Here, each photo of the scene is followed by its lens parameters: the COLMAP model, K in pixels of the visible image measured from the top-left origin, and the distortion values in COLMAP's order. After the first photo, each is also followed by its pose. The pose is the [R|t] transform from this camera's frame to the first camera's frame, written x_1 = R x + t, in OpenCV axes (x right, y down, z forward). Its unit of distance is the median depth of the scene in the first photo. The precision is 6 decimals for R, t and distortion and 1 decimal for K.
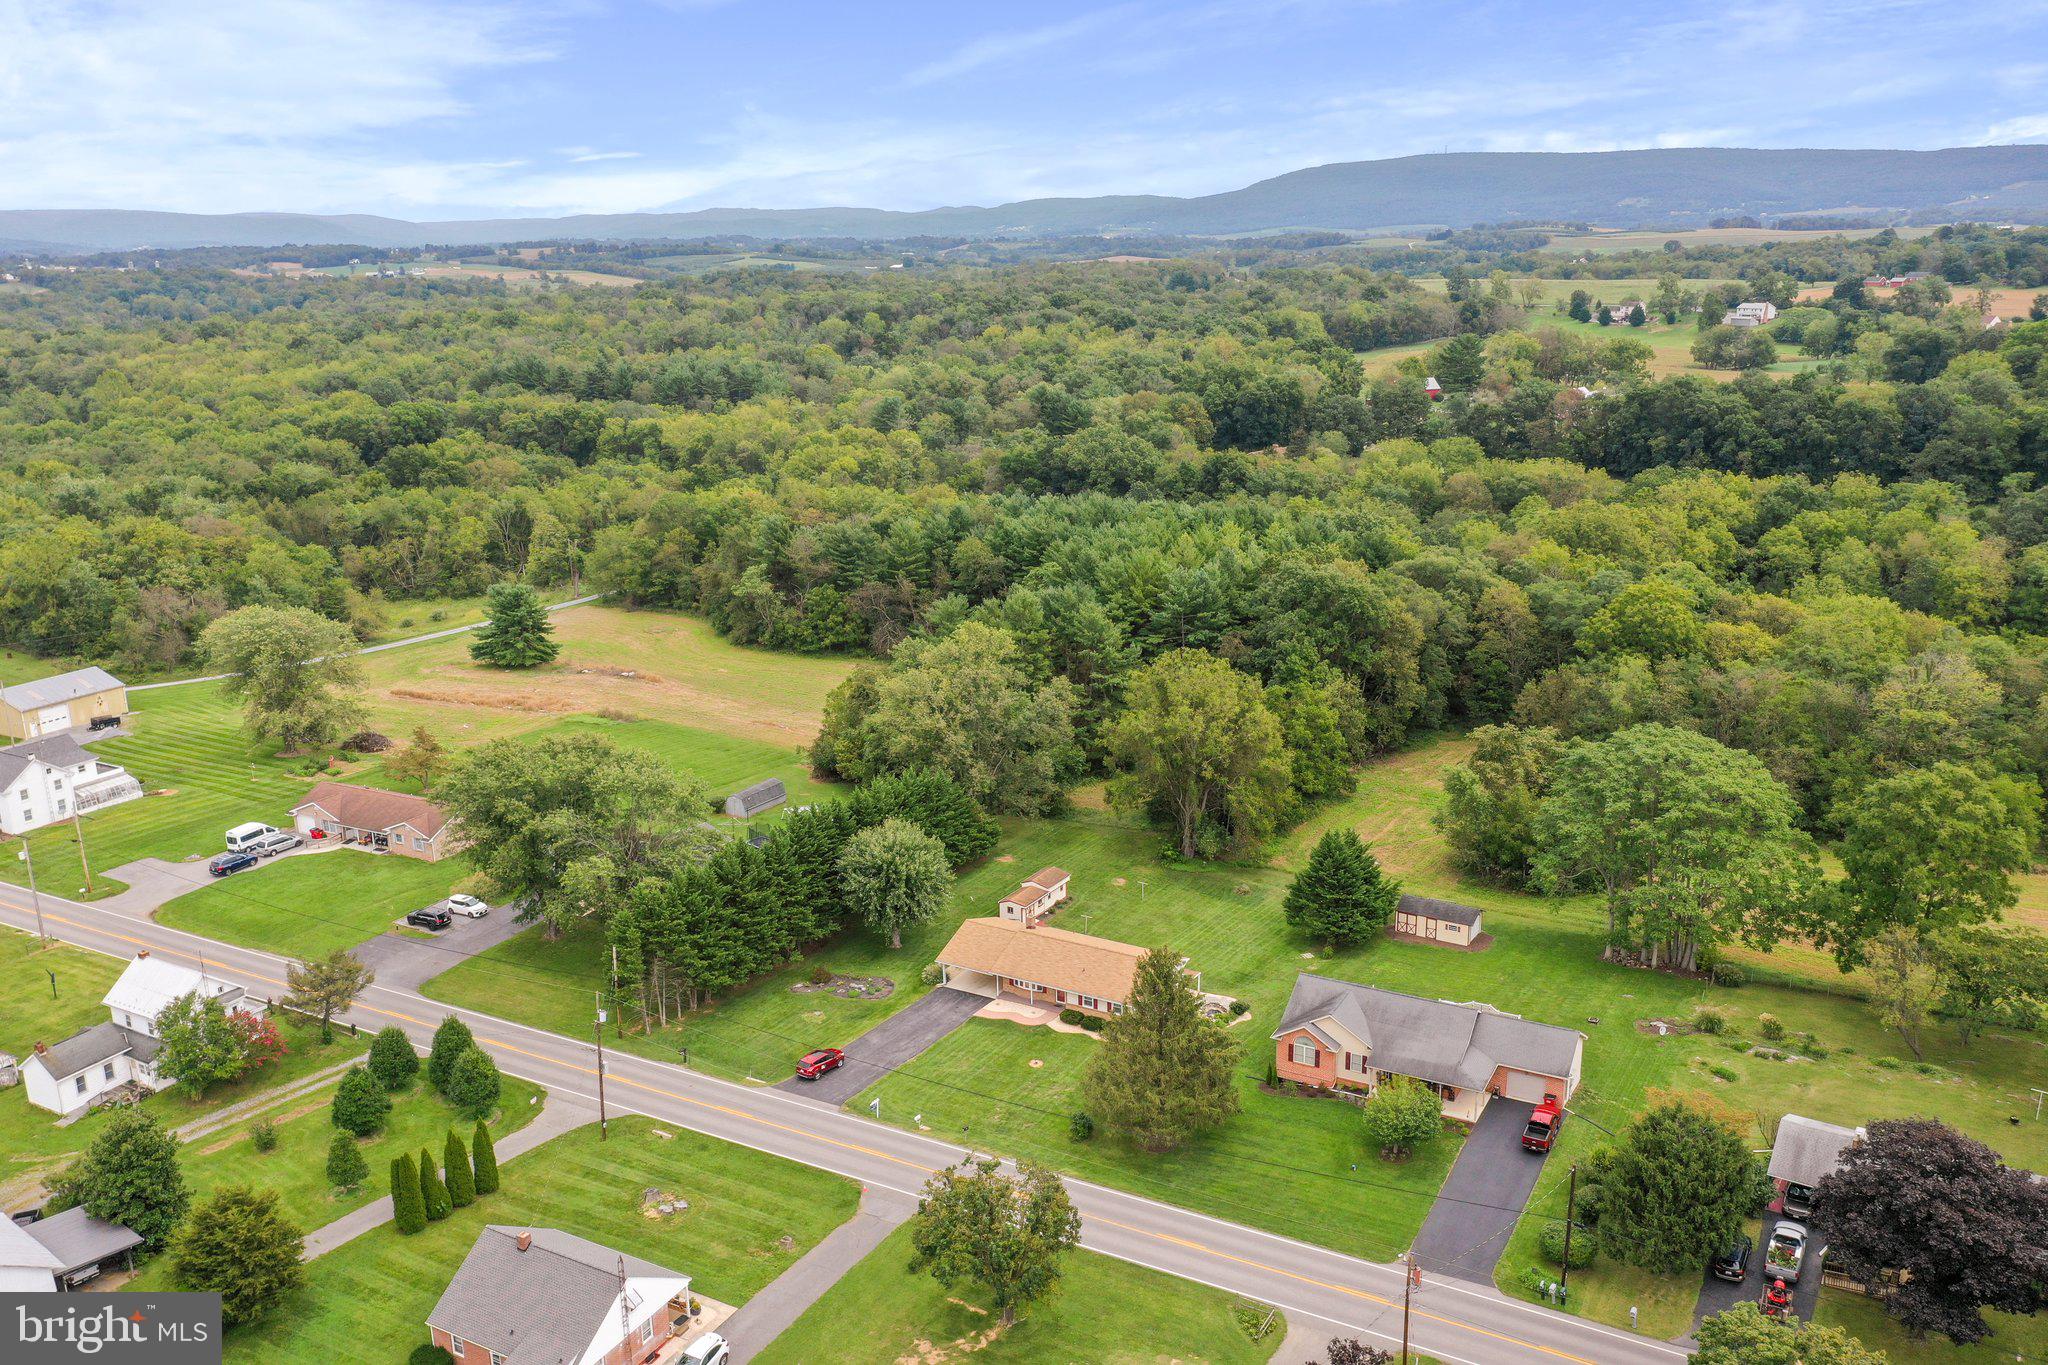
lens RADIAL K [[1600.2, 0, 1033.4], [0, 1600.2, 678.6], [0, 0, 1]] dist [0.007402, 0.002861]
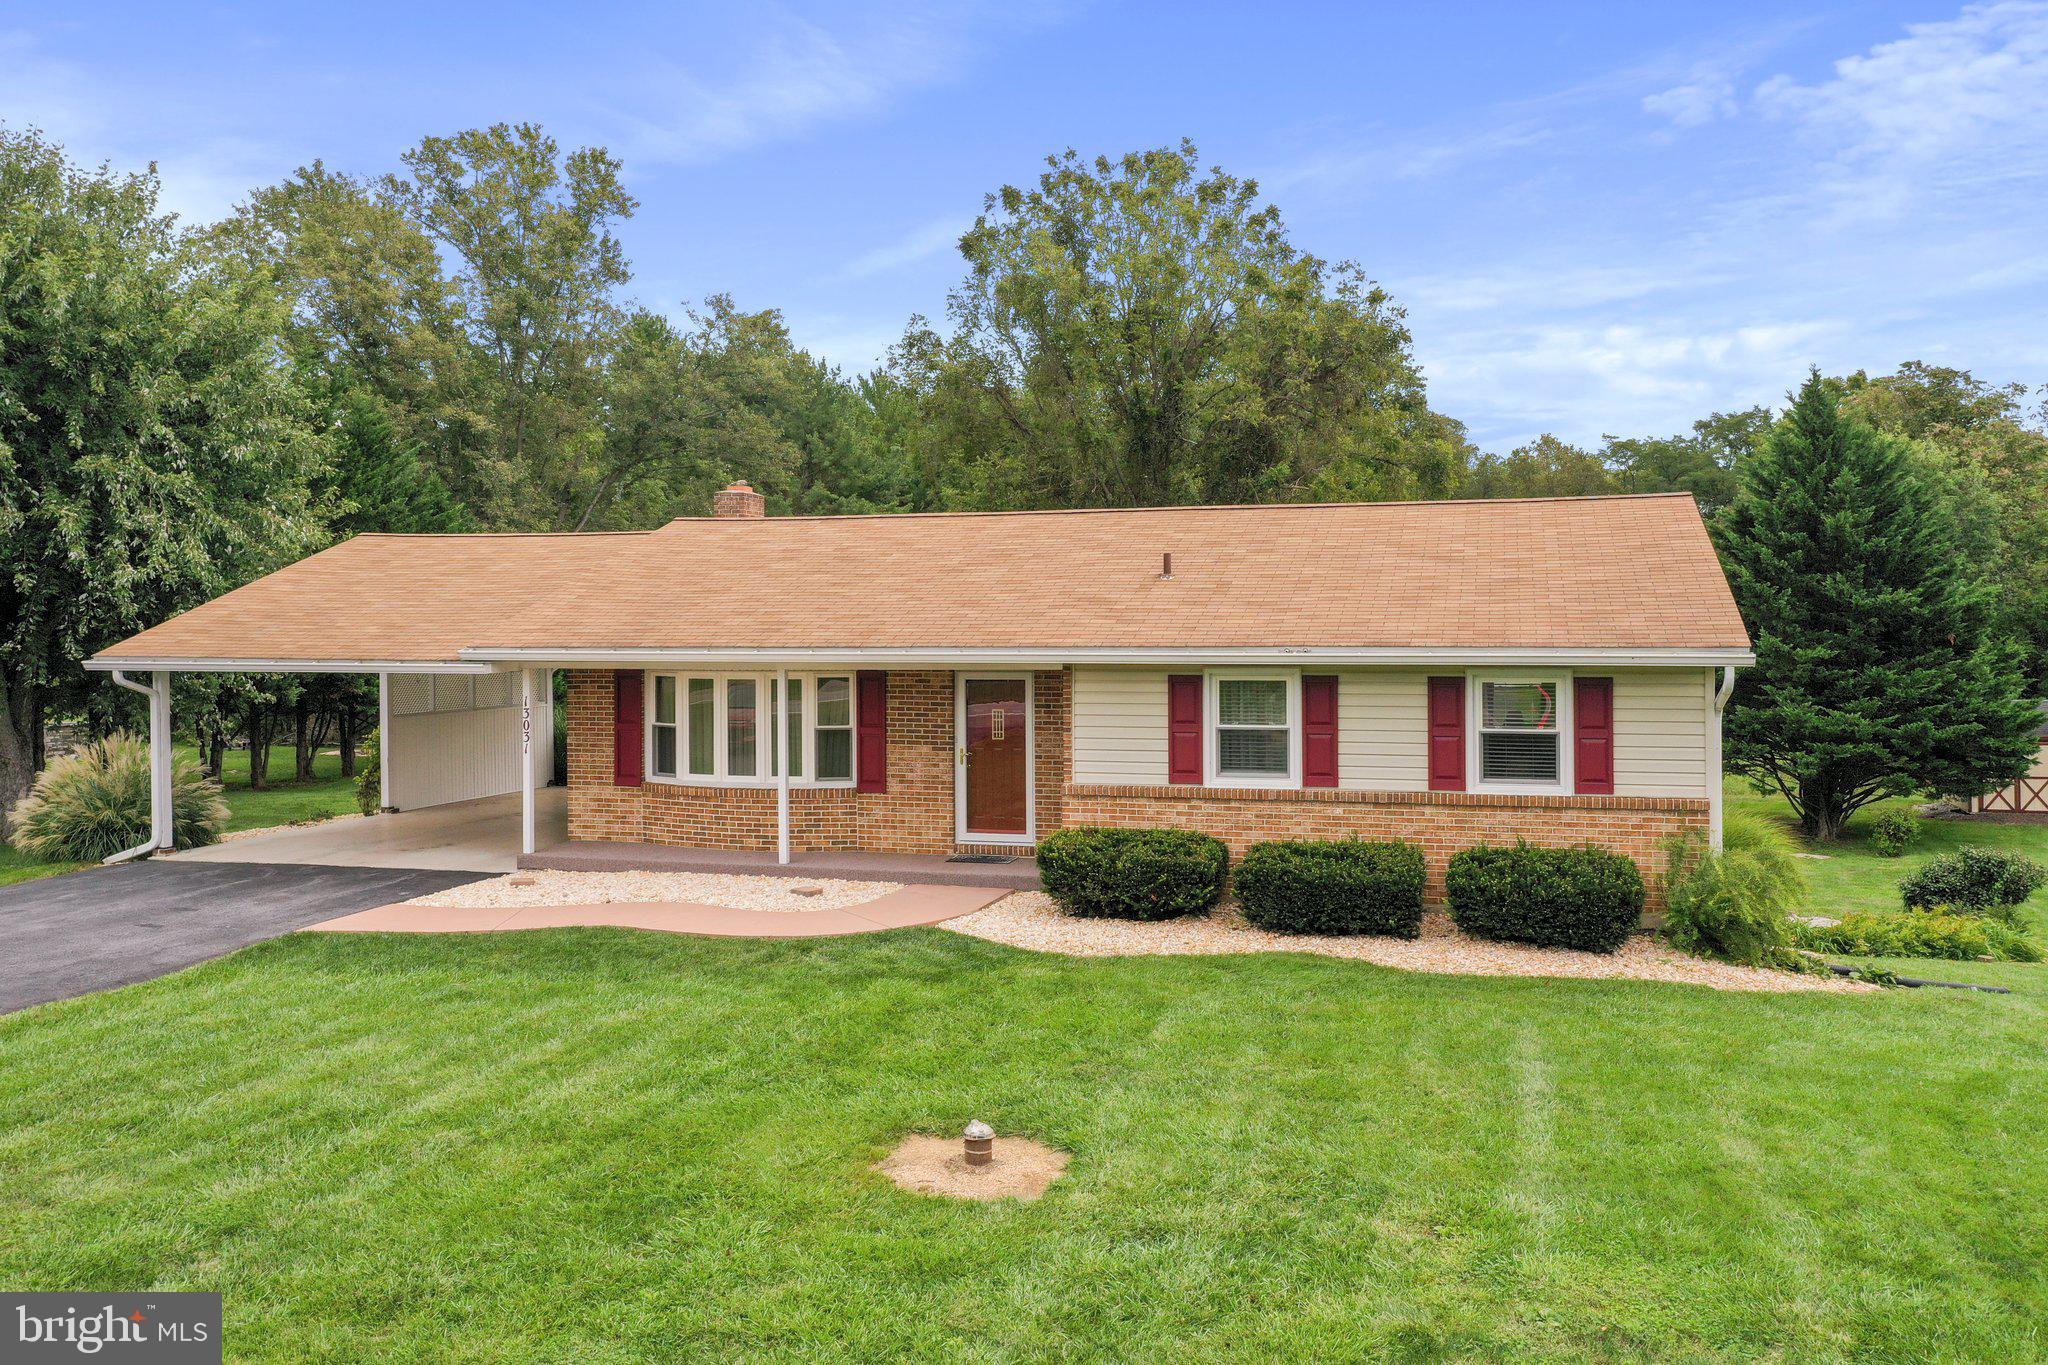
lens RADIAL K [[1630.6, 0, 1024.0], [0, 1630.6, 682.5], [0, 0, 1]] dist [0.002122, 0.001009]
pose [[0.973376, -0.000950, 0.229210, -0.011215], [0.052351, 0.974481, -0.218278, 0.191955], [-0.223154, 0.224466, 0.948587, 0.751681]]
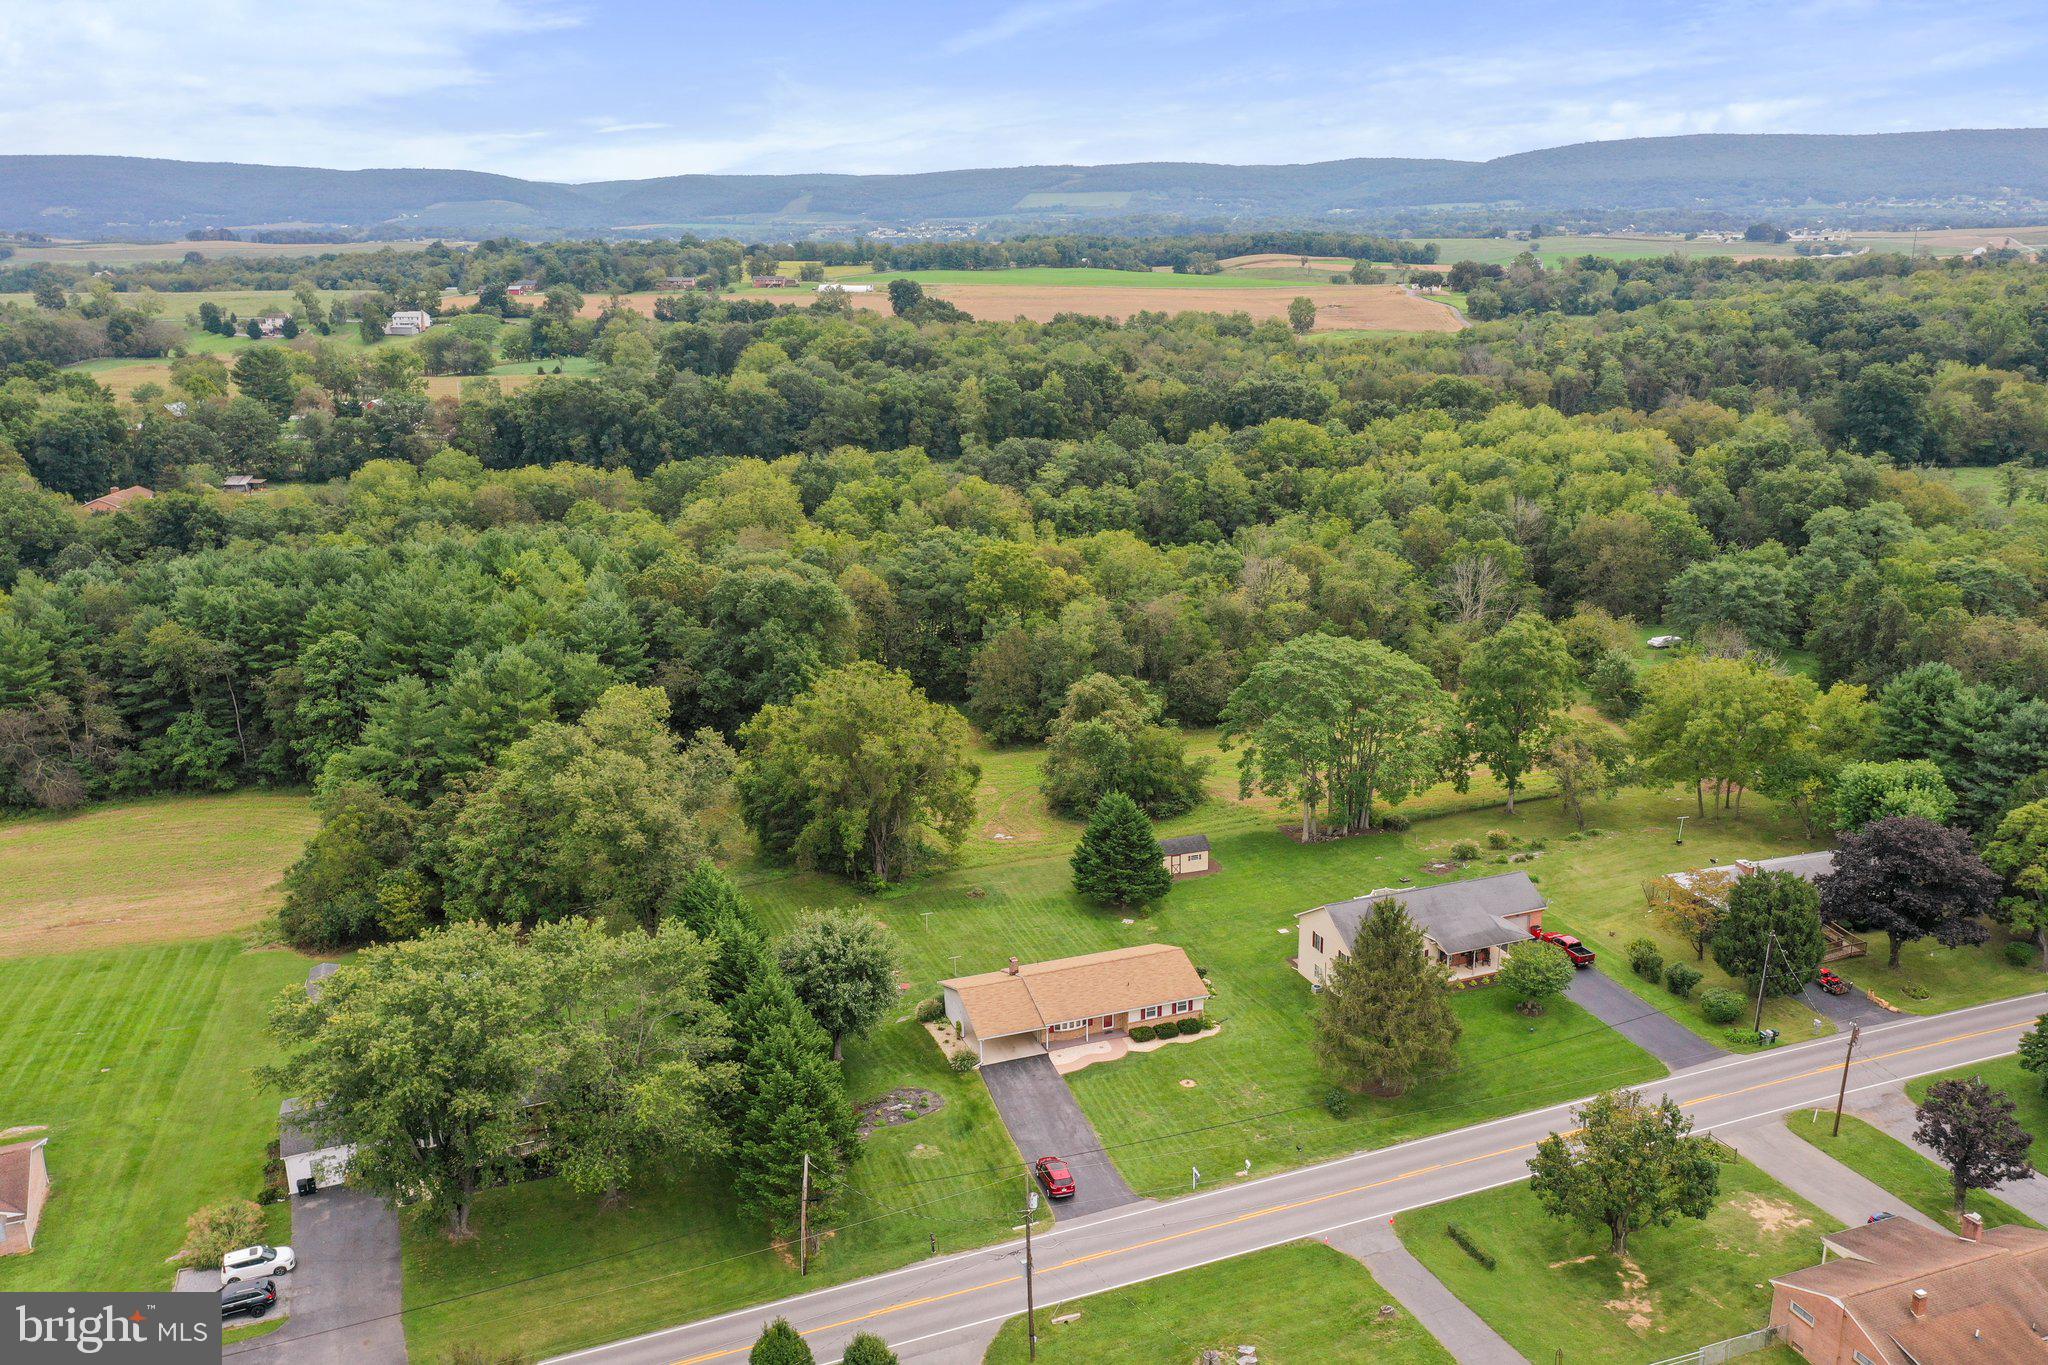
lens RADIAL K [[1602.6, 0, 1027.1], [0, 1602.6, 692.8], [0, 0, 1]] dist [0.004811, 0.005485]
pose [[0.645388, -0.200227, 0.737145, -0.581205], [0.200460, 0.975606, 0.089491, -0.072135], [-0.737082, 0.090012, 0.669782, 0.339053]]
